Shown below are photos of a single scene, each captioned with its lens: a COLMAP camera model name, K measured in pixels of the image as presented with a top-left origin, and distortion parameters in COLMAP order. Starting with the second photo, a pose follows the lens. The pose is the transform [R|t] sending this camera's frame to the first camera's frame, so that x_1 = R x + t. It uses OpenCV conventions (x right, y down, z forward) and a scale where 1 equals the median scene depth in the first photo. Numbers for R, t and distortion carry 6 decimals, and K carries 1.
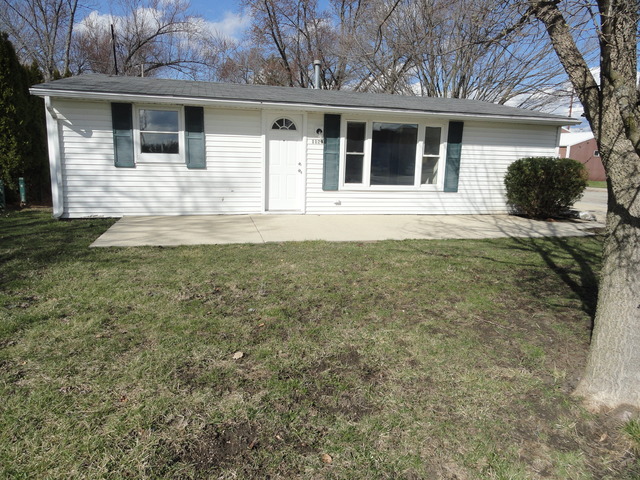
lens RADIAL K [[447.0, 0, 319.6], [0, 447.0, 236.8], [0, 0, 1]] dist [-0.012685, 0.000331]
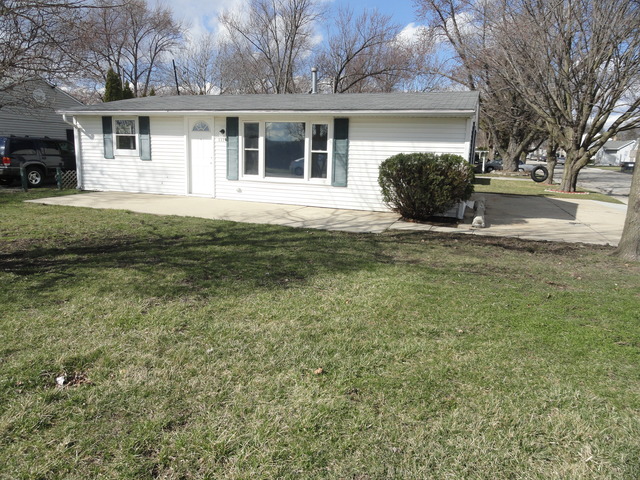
lens RADIAL K [[447.0, 0, 318.7], [0, 447.0, 243.3], [0, 0, 1]] dist [-0.012685, 0.000331]
pose [[0.823675, 0.111712, -0.555949, 0.920237], [-0.110323, 0.993239, 0.036131, -0.001986], [0.556226, 0.031573, 0.830431, 0.127313]]
